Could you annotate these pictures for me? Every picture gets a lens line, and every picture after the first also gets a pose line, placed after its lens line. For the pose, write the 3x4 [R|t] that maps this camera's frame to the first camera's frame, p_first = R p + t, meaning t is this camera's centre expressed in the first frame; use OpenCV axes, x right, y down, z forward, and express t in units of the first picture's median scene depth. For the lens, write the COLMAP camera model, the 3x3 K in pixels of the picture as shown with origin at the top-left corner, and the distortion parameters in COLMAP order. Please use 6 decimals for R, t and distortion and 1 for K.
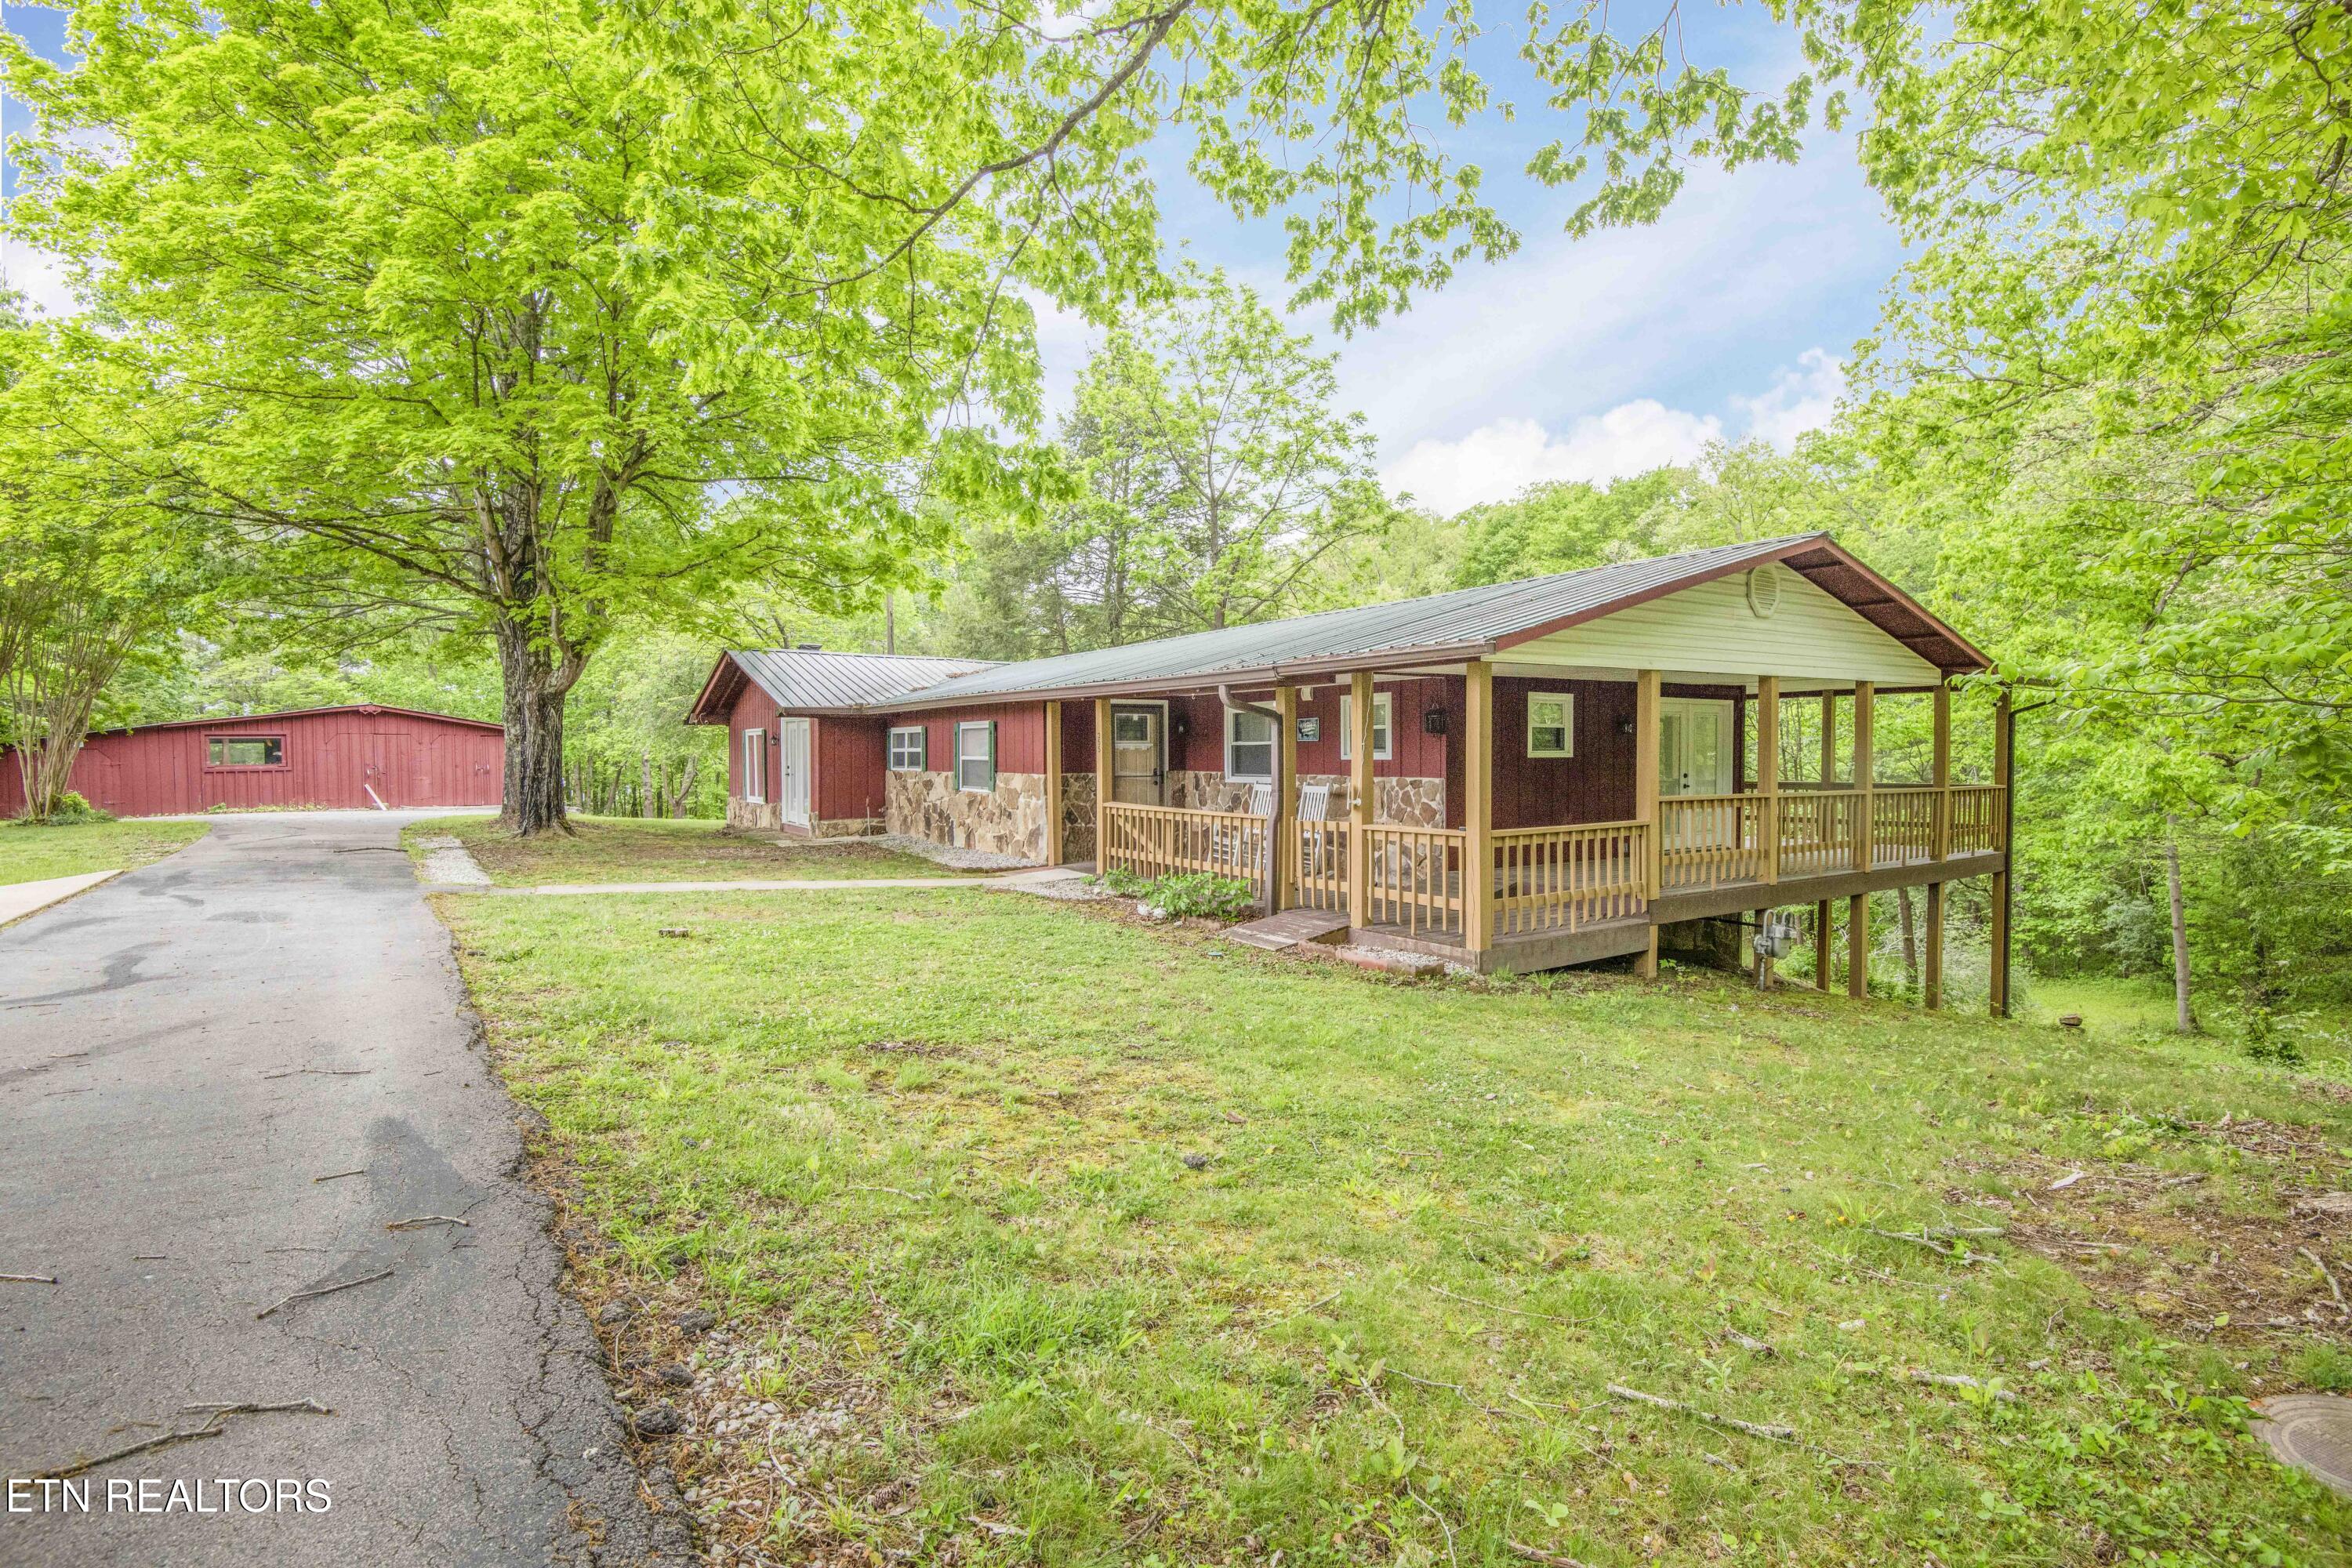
lens RADIAL K [[1099.6, 0, 1188.9], [0, 1099.6, 777.3], [0, 0, 1]] dist [-0.002955, -0.023331]
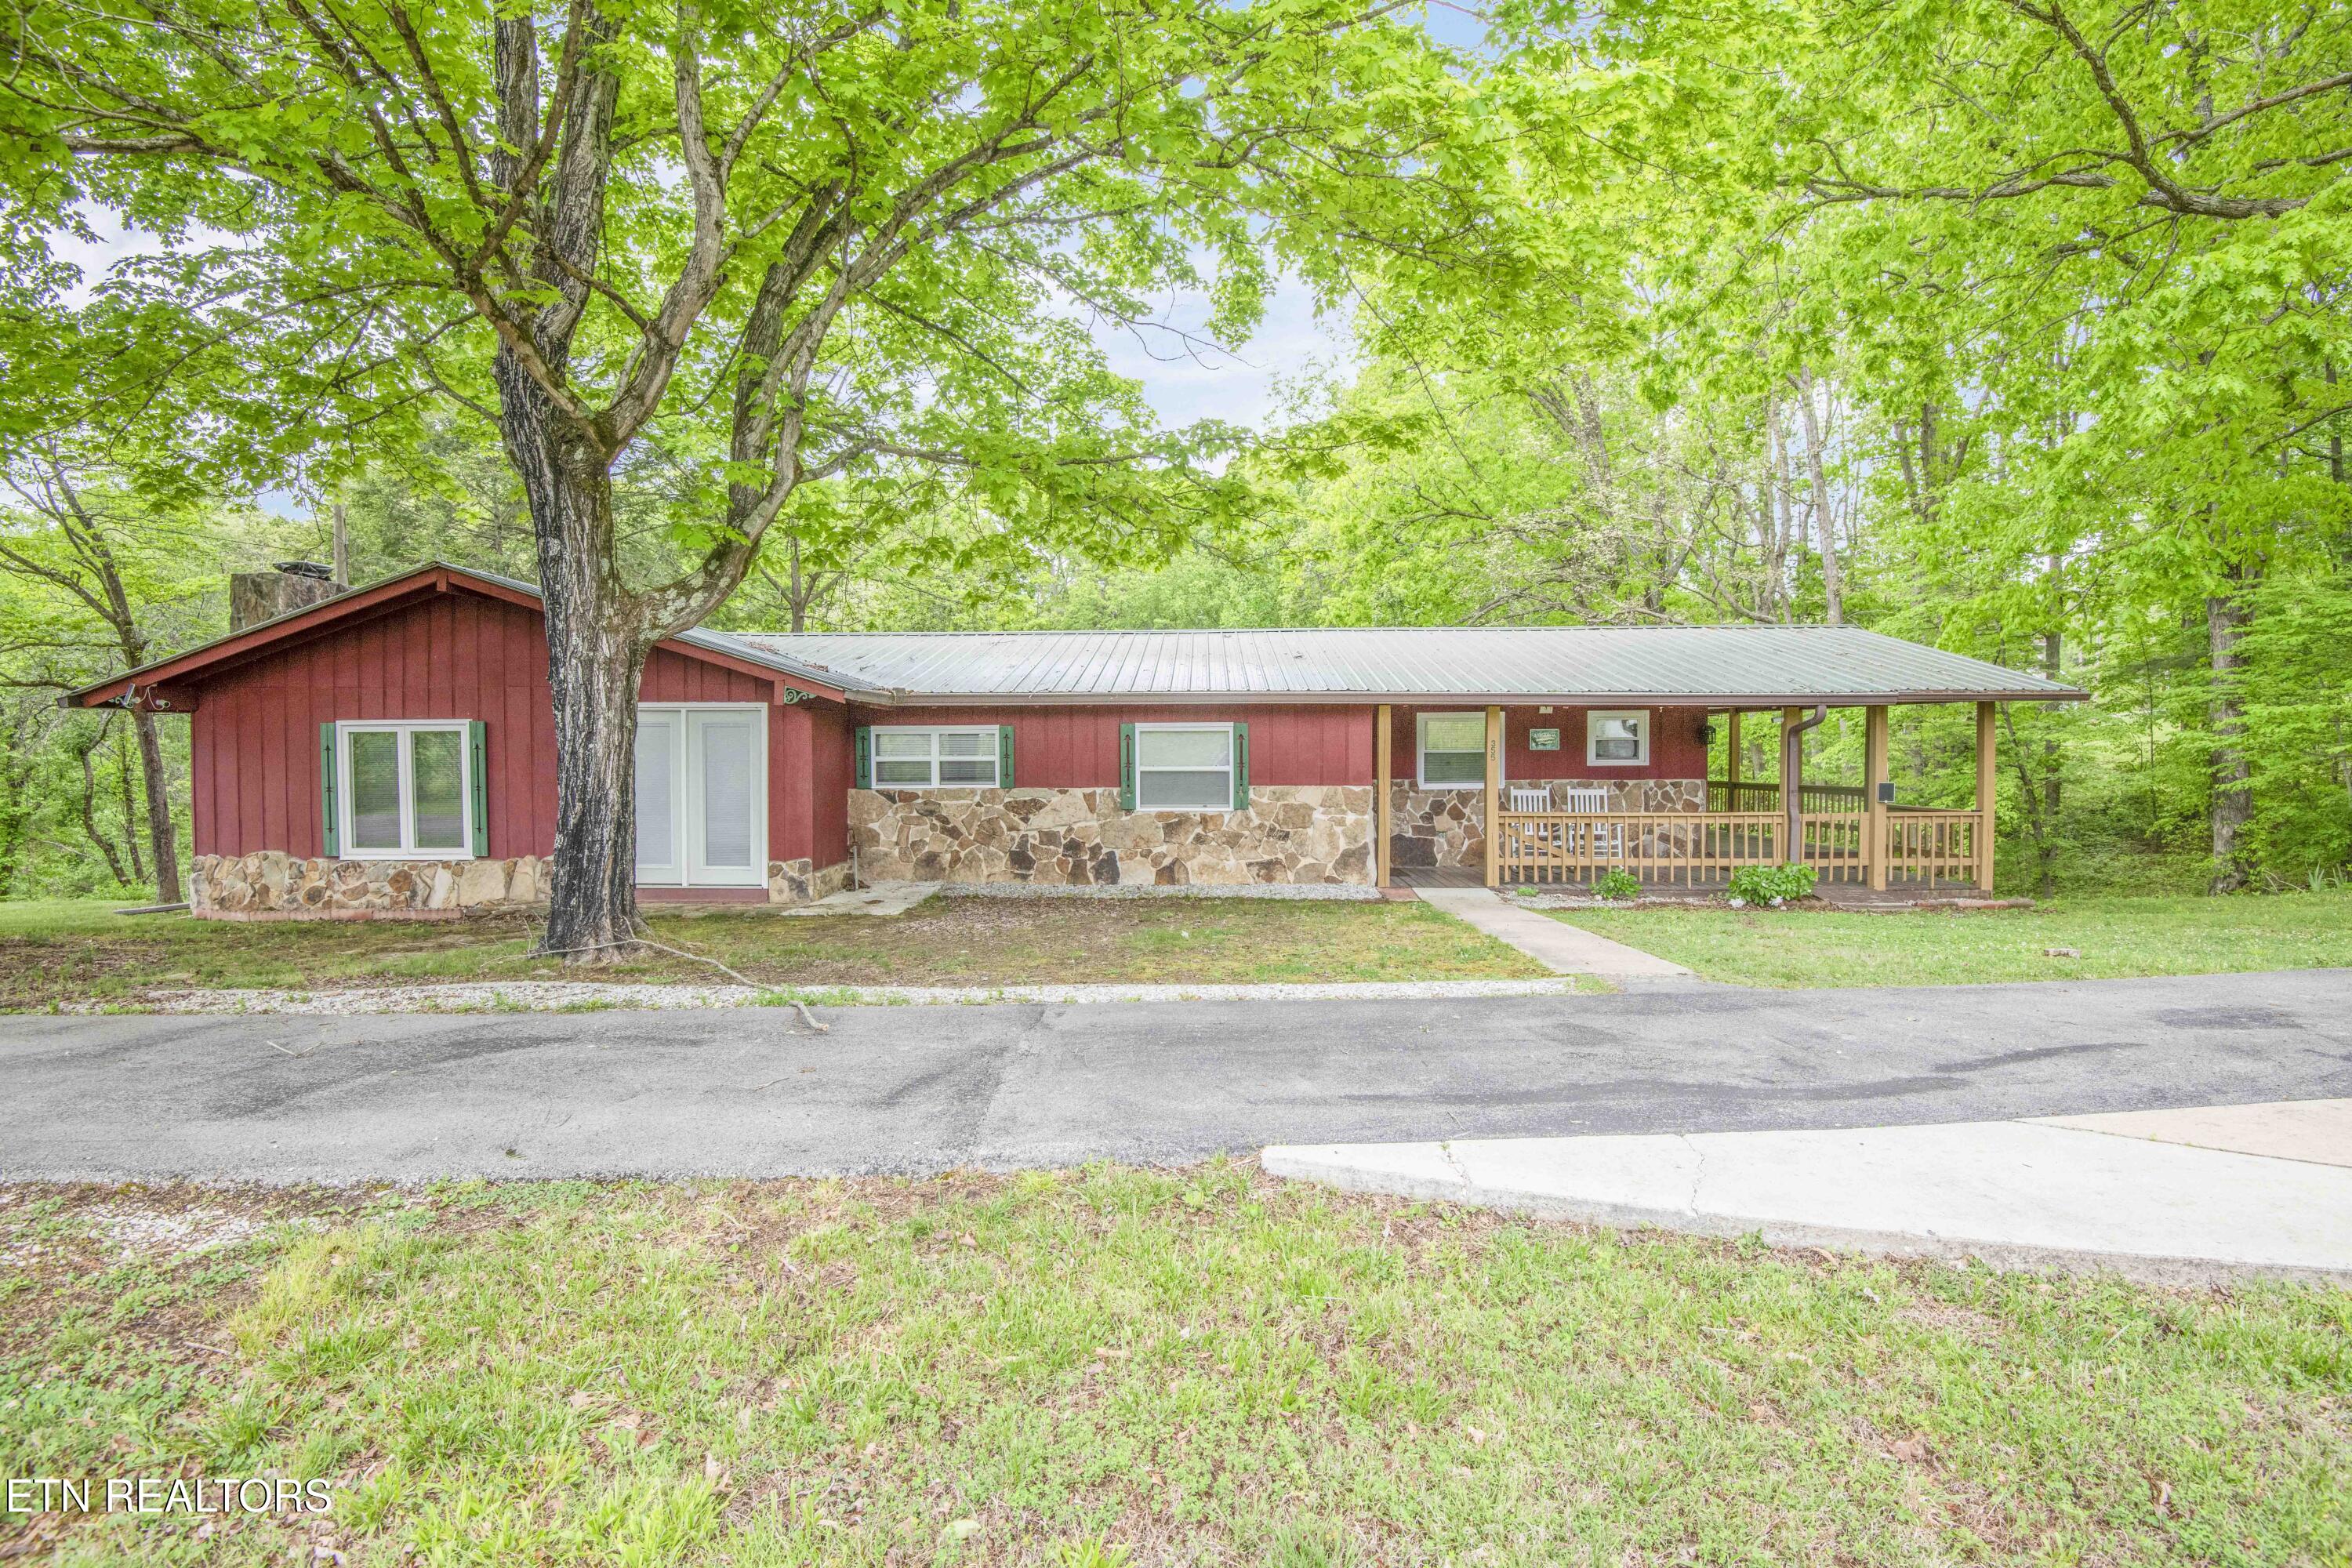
lens RADIAL K [[1115.3, 0, 1179.9], [0, 1115.3, 767.3], [0, 0, 1]] dist [-0.003843, -0.000403]
pose [[0.570206, -0.010541, 0.821434, -0.850381], [0.021469, 0.999767, -0.002074, -0.016886], [-0.821221, 0.018818, 0.570300, 0.539517]]
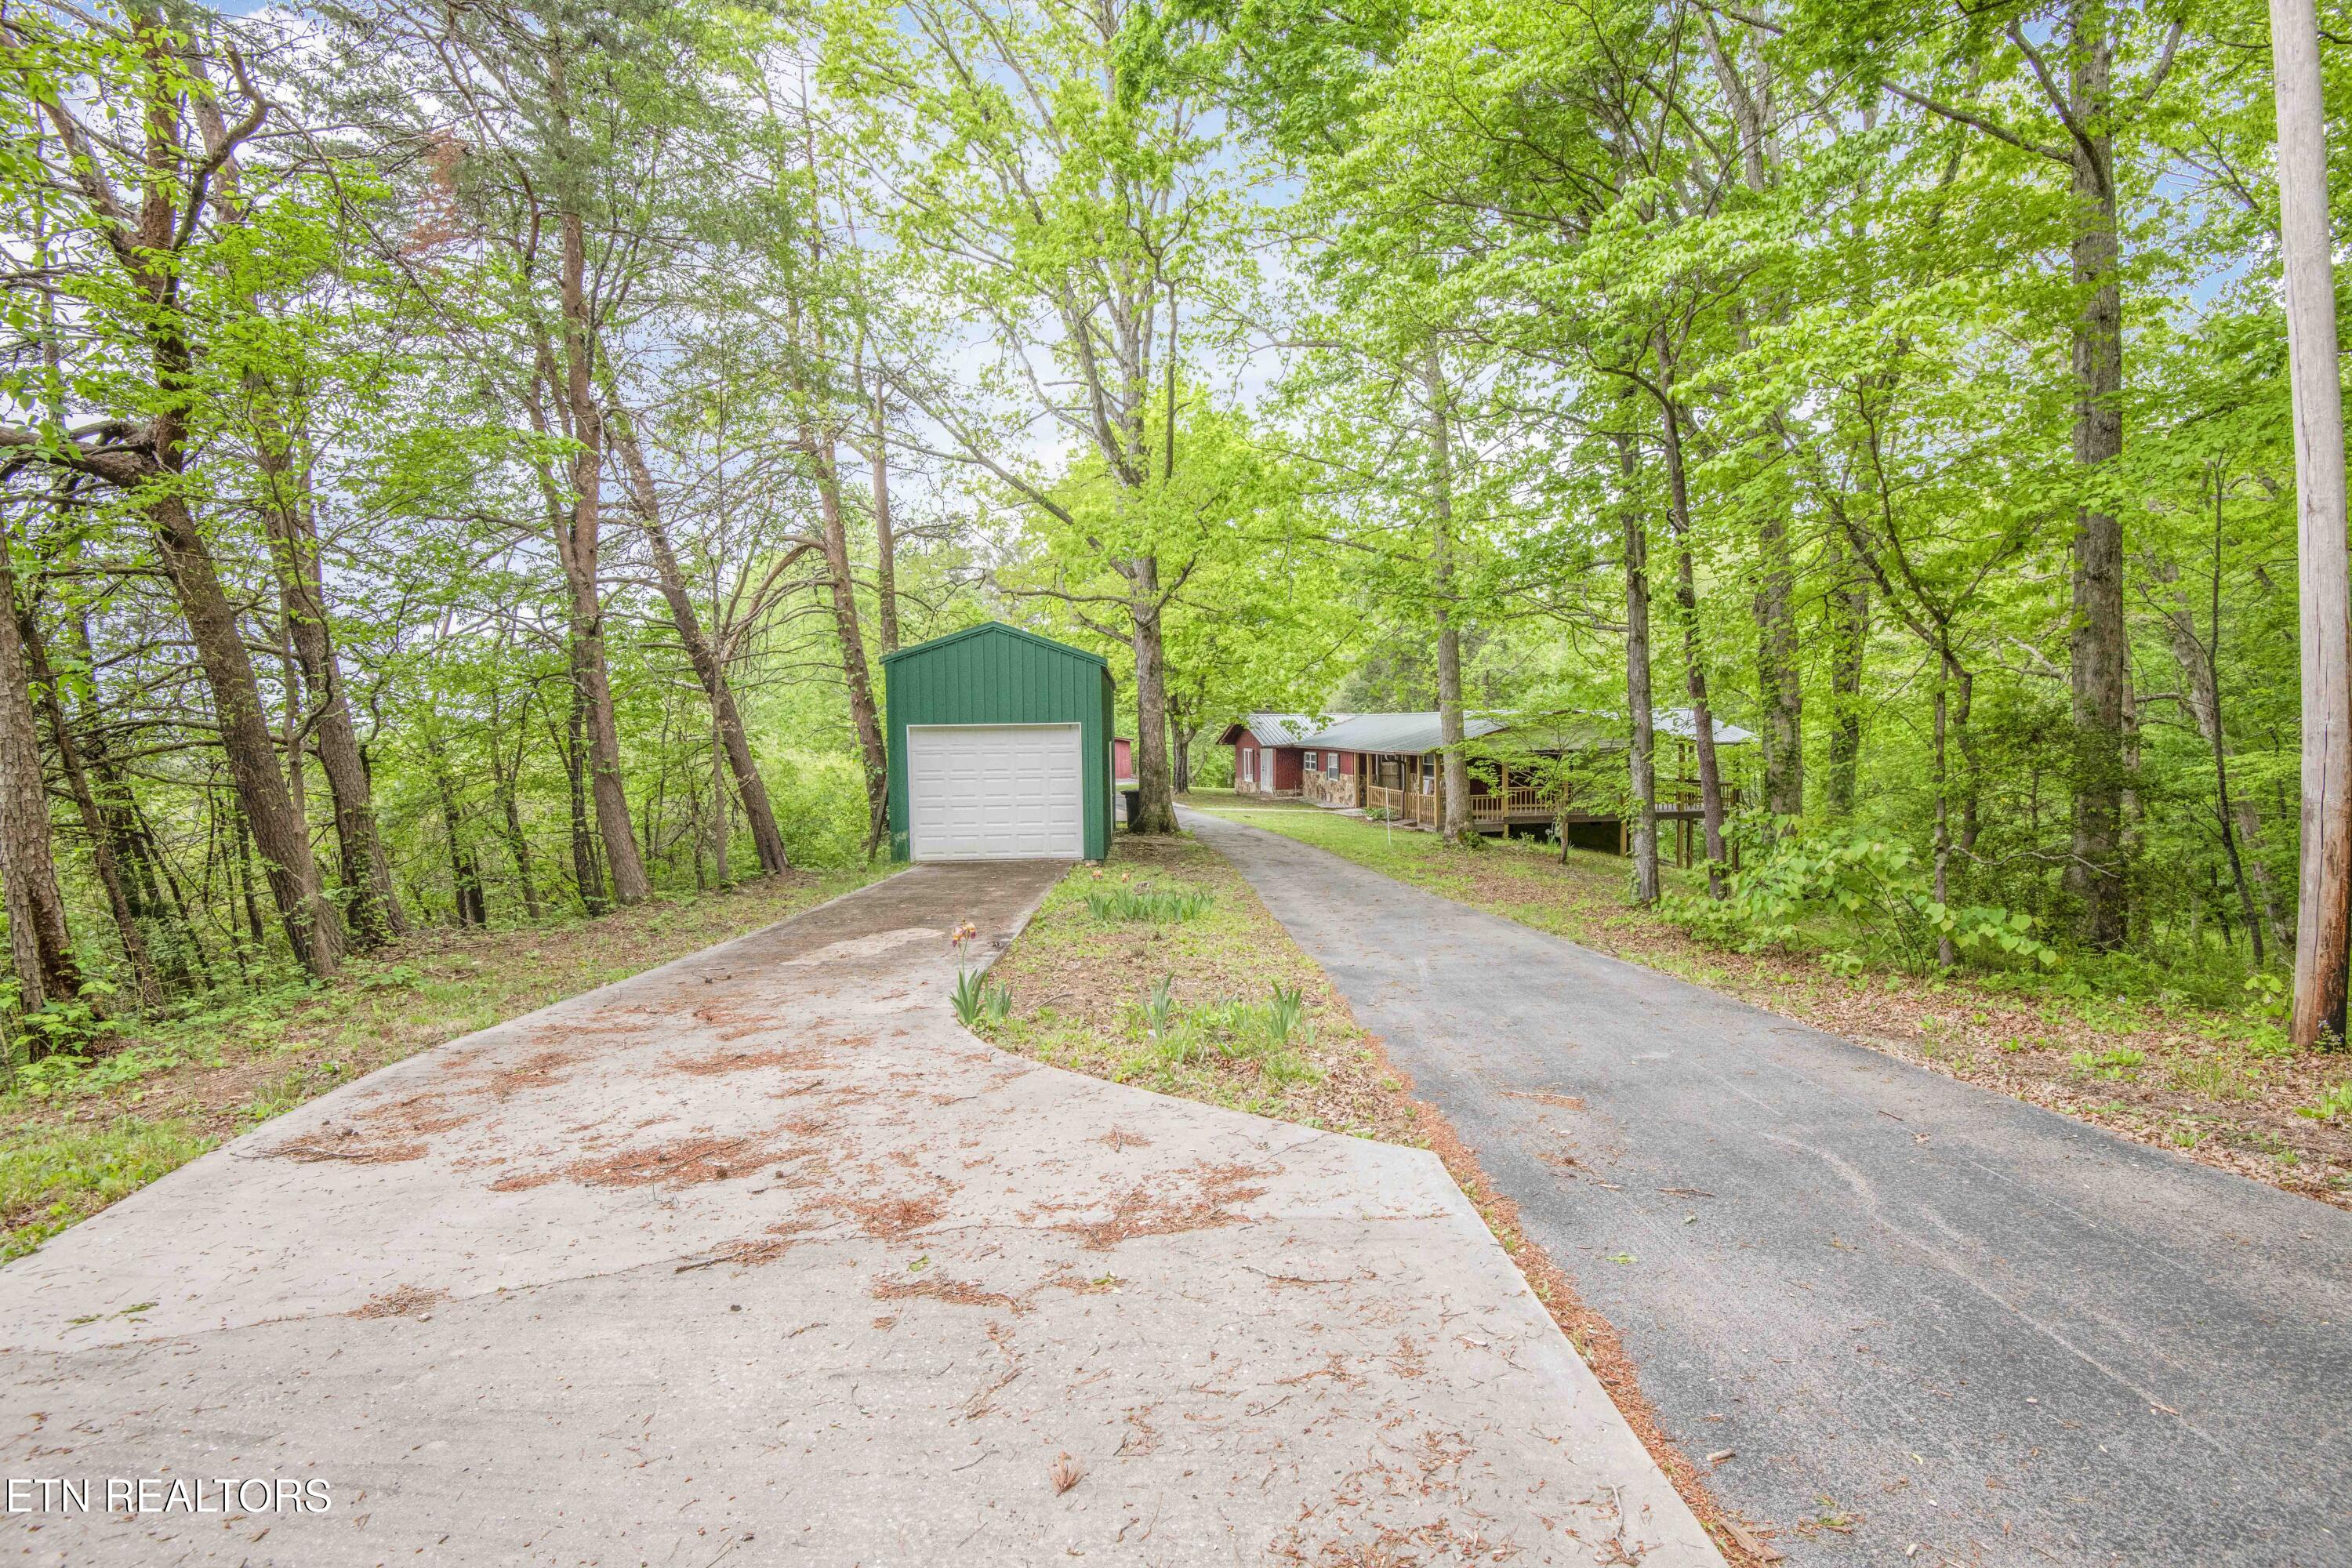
lens RADIAL K [[1099.6, 0, 1188.9], [0, 1099.6, 777.3], [0, 0, 1]] dist [-0.002955, -0.023331]
pose [[0.924919, -0.000192, -0.380163, 0.492827], [0.014264, 0.999313, 0.034200, -0.089373], [0.379896, -0.037055, 0.924287, -1.588910]]
